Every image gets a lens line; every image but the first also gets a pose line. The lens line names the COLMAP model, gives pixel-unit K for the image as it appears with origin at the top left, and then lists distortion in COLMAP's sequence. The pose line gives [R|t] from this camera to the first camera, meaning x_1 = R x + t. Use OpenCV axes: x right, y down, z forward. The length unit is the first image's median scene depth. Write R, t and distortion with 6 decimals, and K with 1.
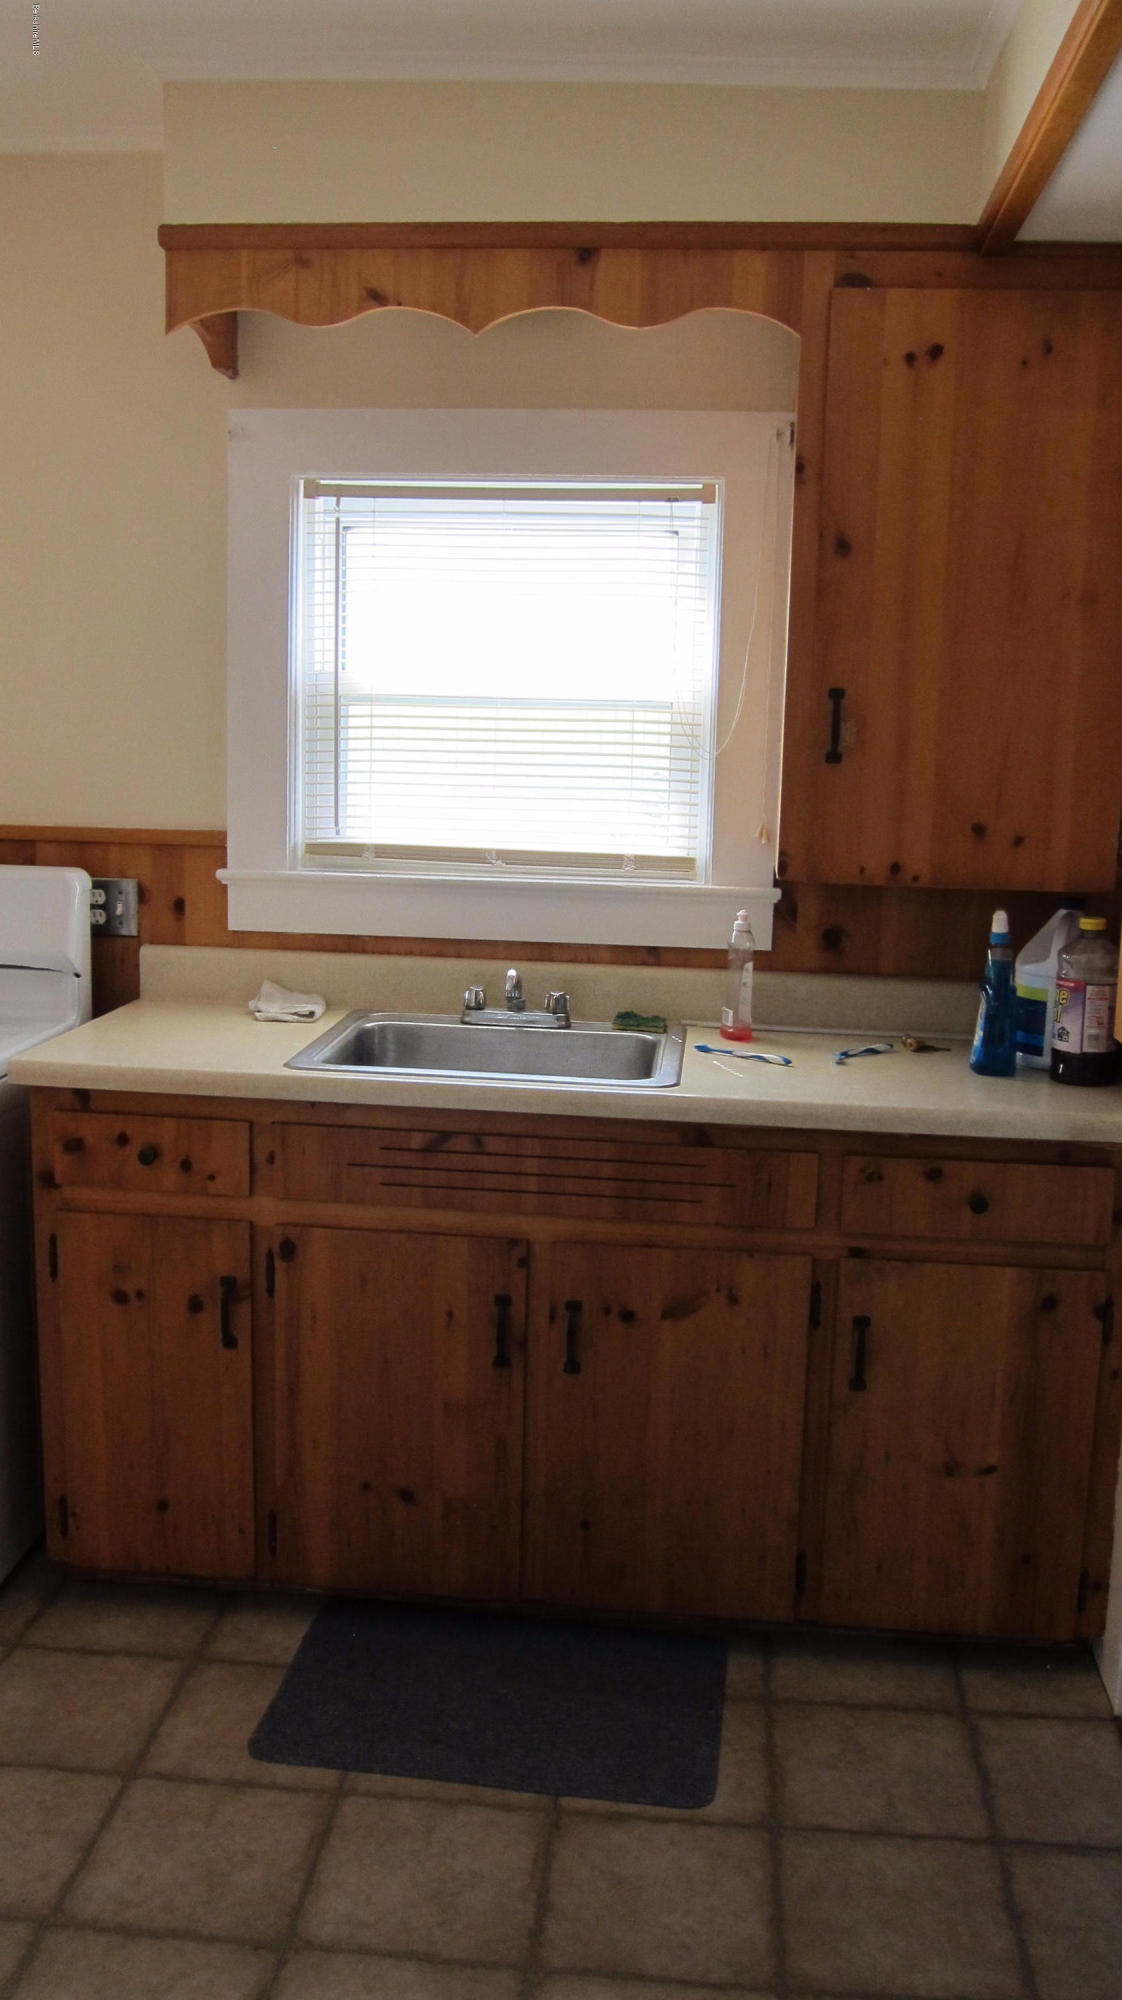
lens RADIAL K [[1661.6, 0, 562.4], [0, 1661.6, 994.3], [0, 0, 1]] dist [-0.064513, -0.013207]
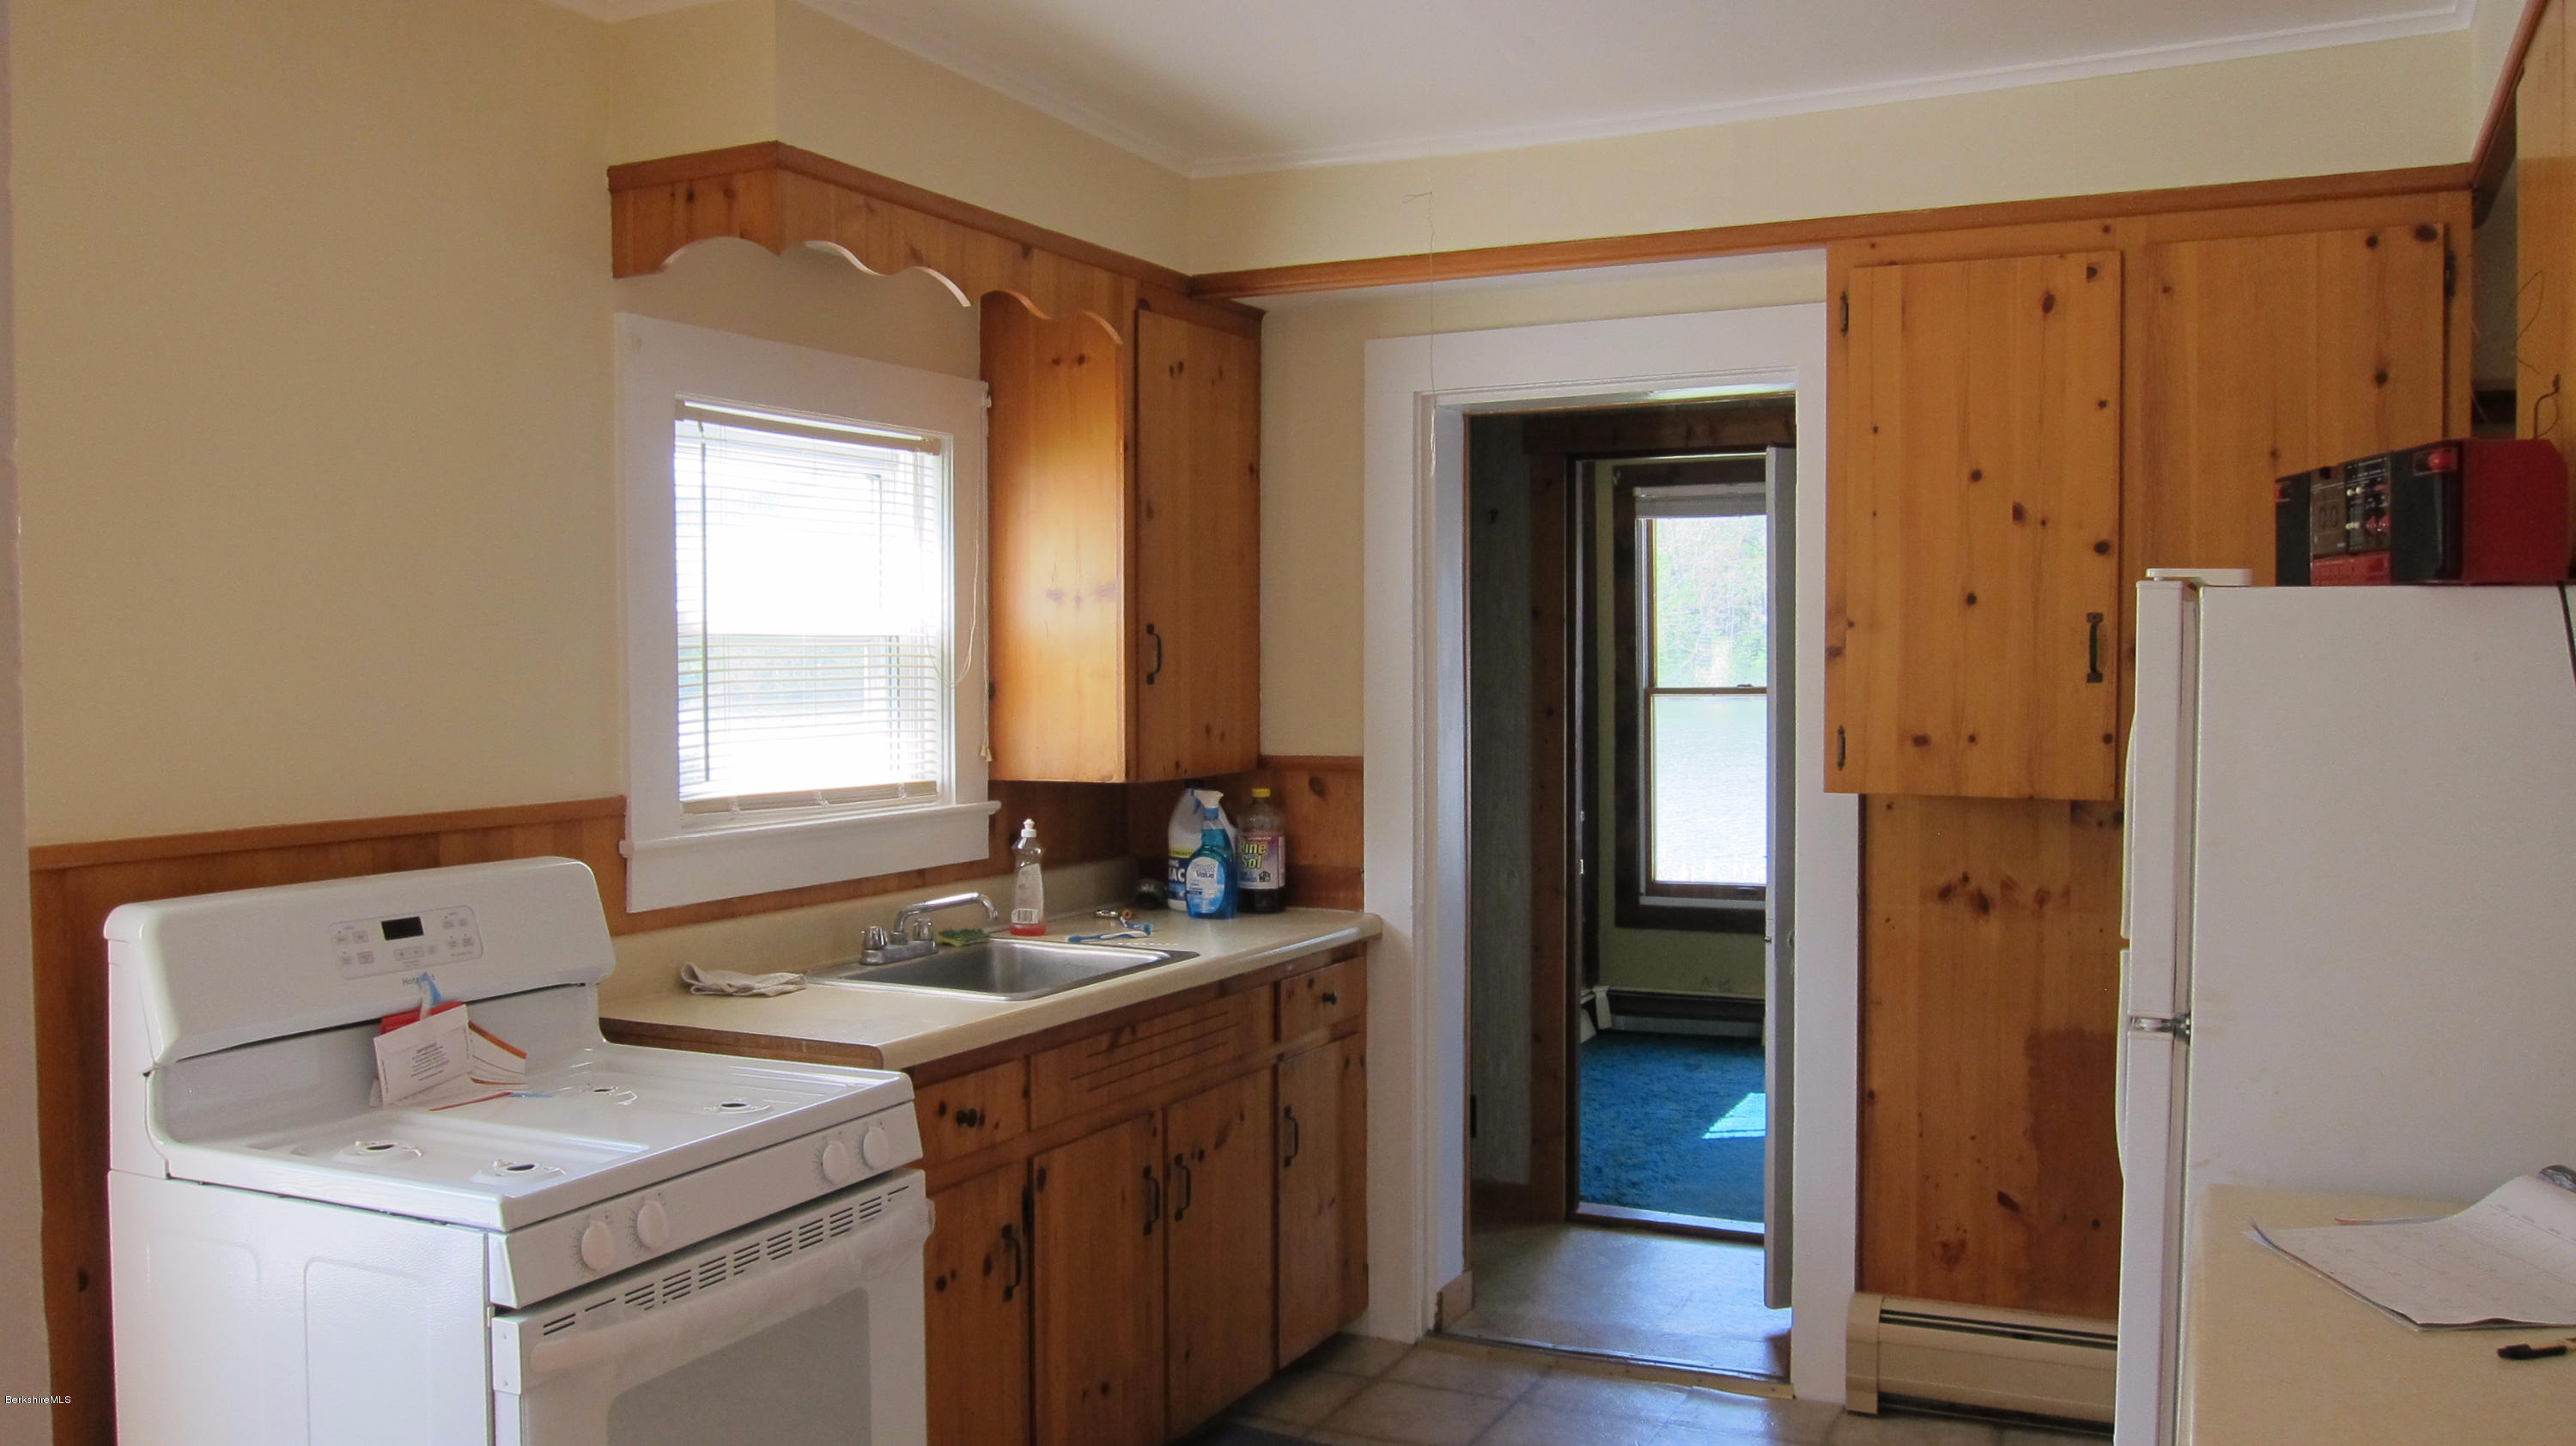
lens RADIAL K [[2140.1, 0, 1275.8], [0, 2140.1, 716.5], [0, 0, 1]] dist [-0.064513, -0.013207]
pose [[0.352079, -0.055140, 0.934345, -1.299766], [0.162216, 0.986751, -0.002894, -0.096755], [-0.921806, 0.152584, 0.356359, 0.354028]]
